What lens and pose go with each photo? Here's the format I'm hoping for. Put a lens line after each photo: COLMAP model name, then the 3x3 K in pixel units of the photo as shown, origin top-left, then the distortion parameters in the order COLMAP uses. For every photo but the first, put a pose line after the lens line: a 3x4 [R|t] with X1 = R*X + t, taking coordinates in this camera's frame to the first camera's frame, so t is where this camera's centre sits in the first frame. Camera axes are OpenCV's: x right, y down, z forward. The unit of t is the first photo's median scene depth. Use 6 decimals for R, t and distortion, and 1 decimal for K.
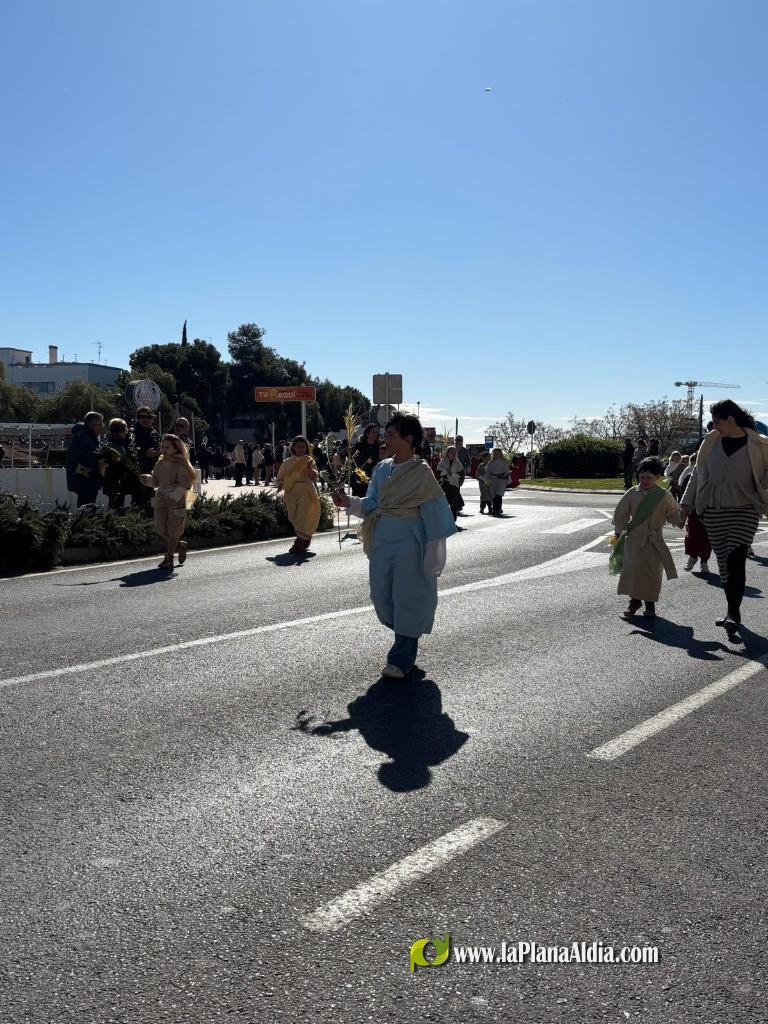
lens RADIAL K [[983.9, 0, 383.1], [0, 983.9, 531.1], [0, 0, 1]] dist [0.060688, -0.129845]
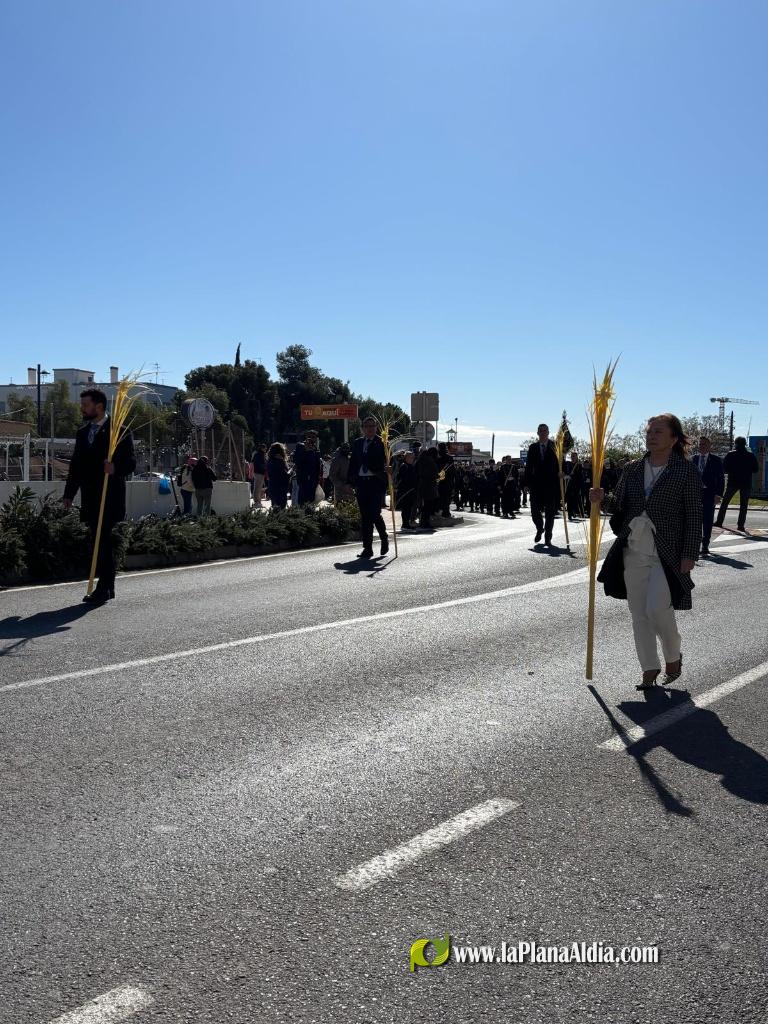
lens RADIAL K [[969.7, 0, 375.8], [0, 969.7, 510.4], [0, 0, 1]] dist [0.072091, -0.136451]
pose [[0.998564, 0.002874, -0.053495, 0.019291], [-0.004609, 0.999467, -0.032332, 0.002344], [0.053373, 0.032532, 0.998045, -0.107580]]
